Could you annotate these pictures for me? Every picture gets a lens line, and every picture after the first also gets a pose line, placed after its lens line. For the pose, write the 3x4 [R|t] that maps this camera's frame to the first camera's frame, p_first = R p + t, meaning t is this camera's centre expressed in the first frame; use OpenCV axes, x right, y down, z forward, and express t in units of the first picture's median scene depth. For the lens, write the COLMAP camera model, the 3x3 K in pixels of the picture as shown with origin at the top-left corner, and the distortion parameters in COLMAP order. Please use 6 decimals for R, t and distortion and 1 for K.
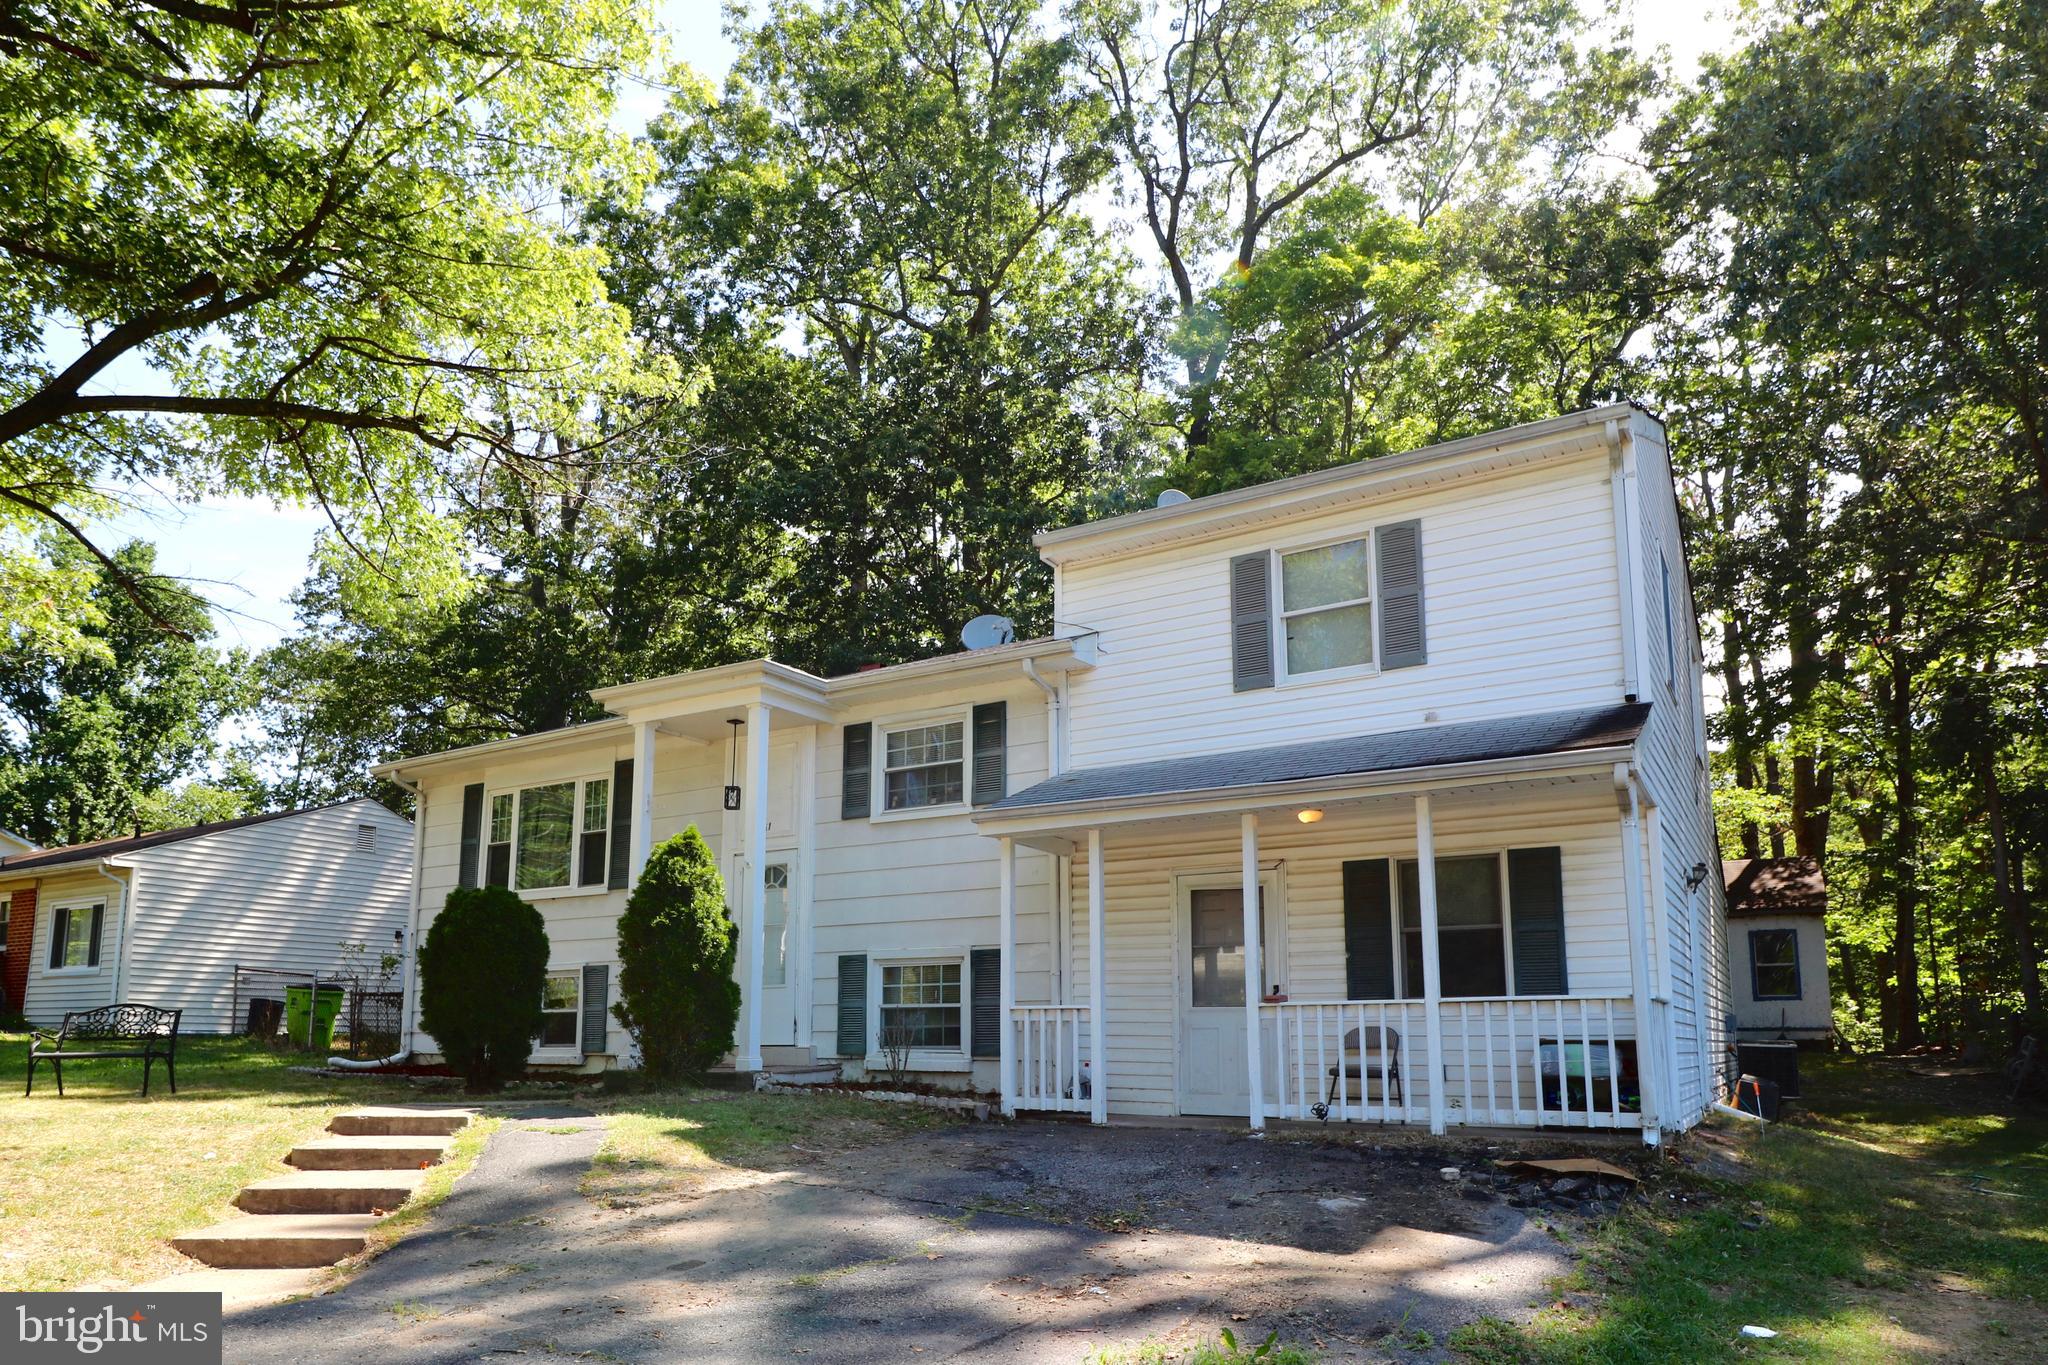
lens RADIAL K [[1314.6, 0, 1030.7], [0, 1314.6, 866.0], [0, 0, 1]] dist [0.001694, -0.006564]
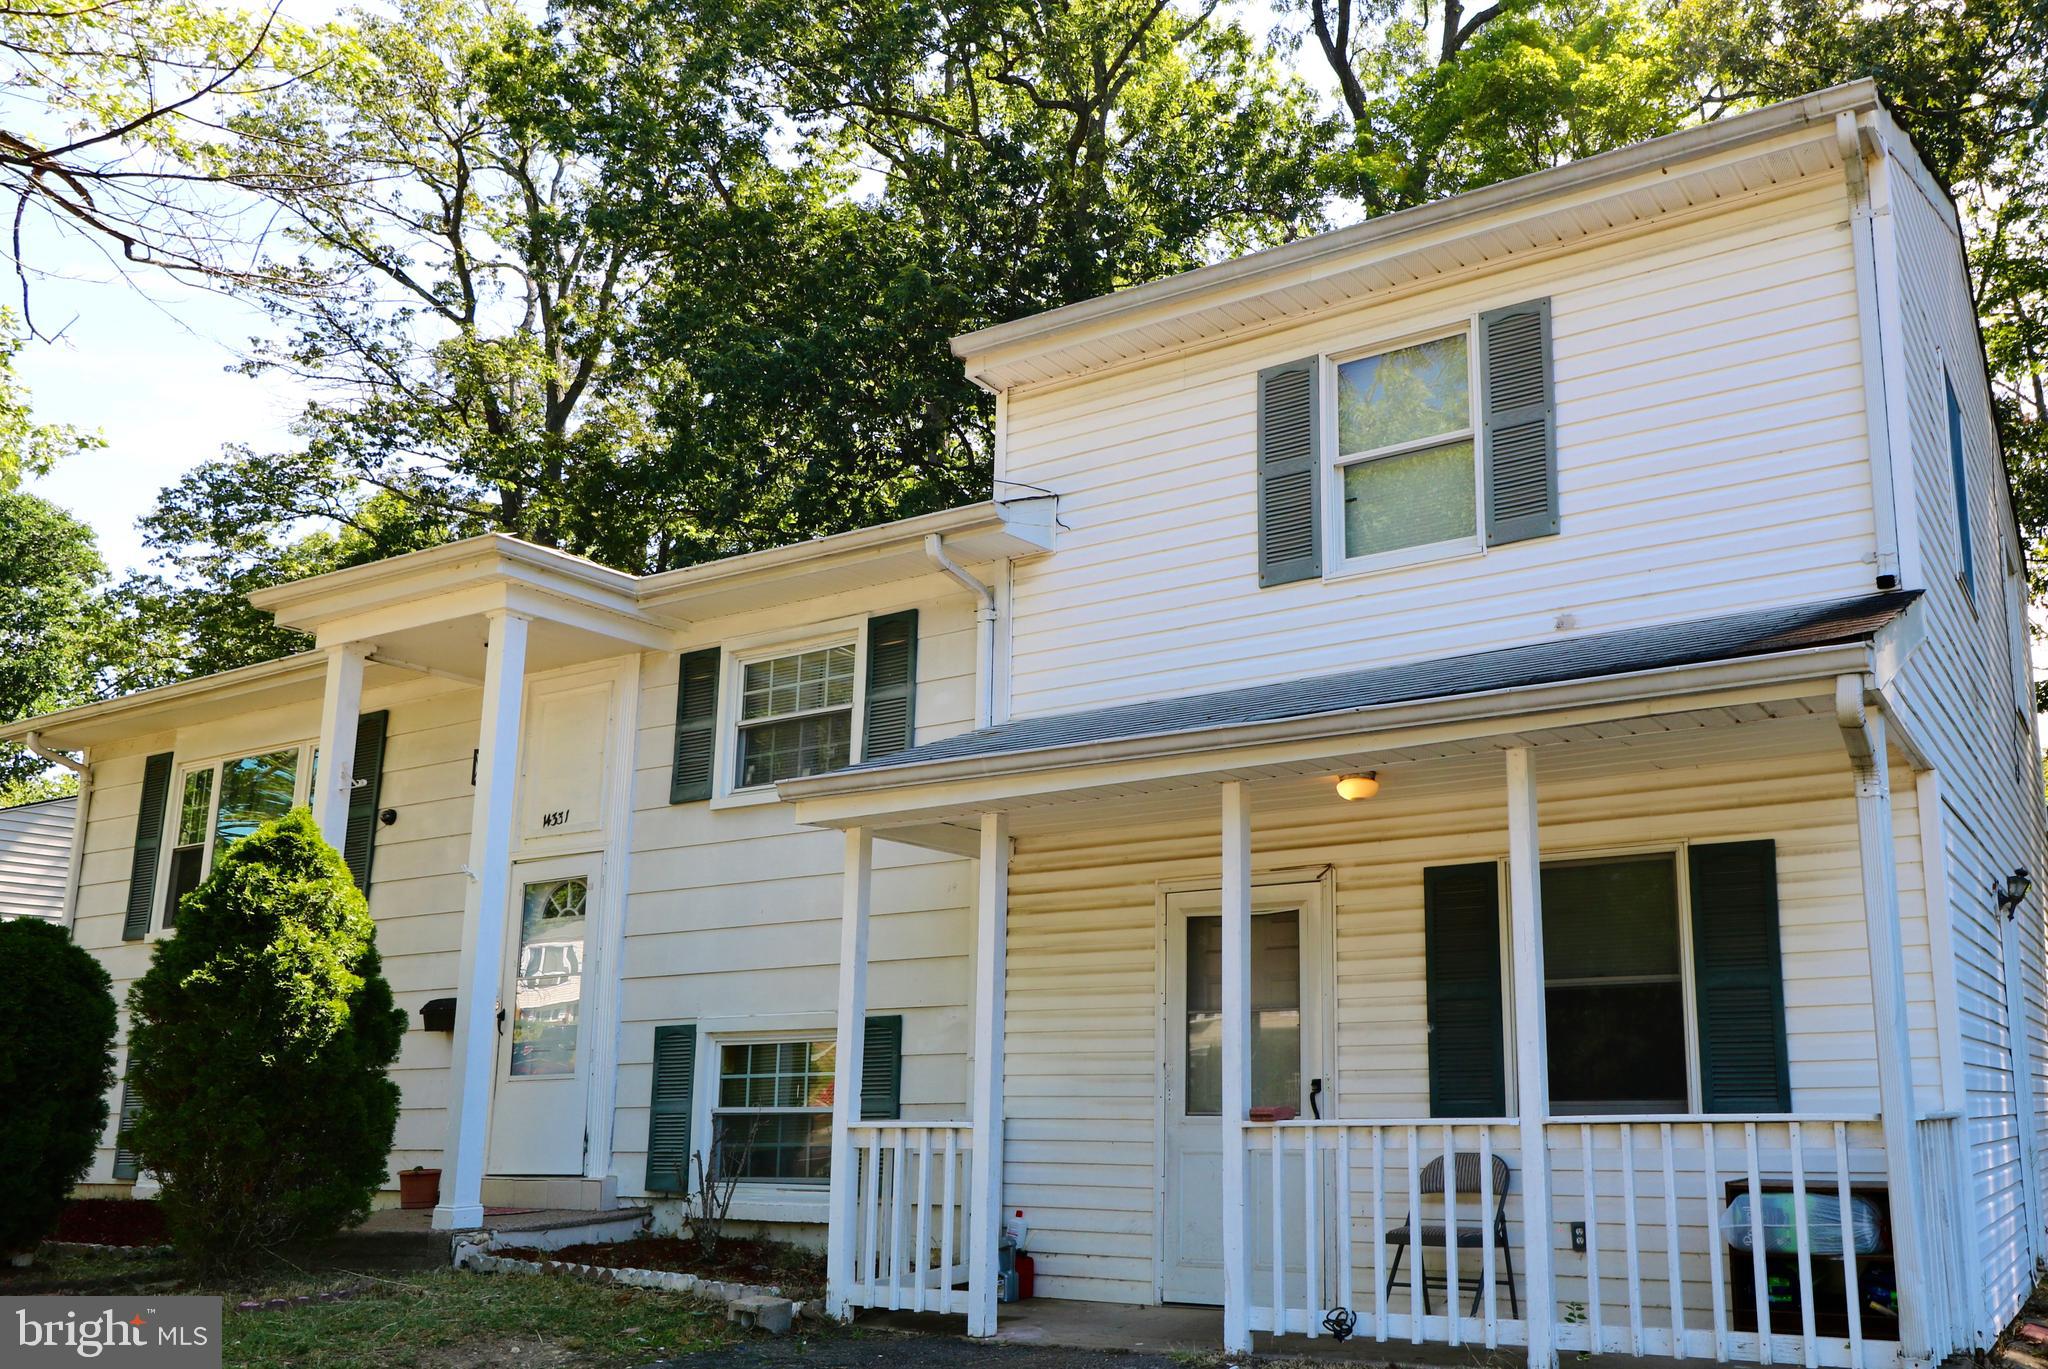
lens RADIAL K [[1616.5, 0, 1352.2], [0, 1616.5, 804.4], [0, 0, 1]] dist [0.008371, -0.000855]
pose [[0.997957, 0.000005, 0.063886, 0.150506], [0.003118, 0.998804, -0.048794, 0.003392], [-0.063810, 0.048893, 0.996764, 0.264445]]
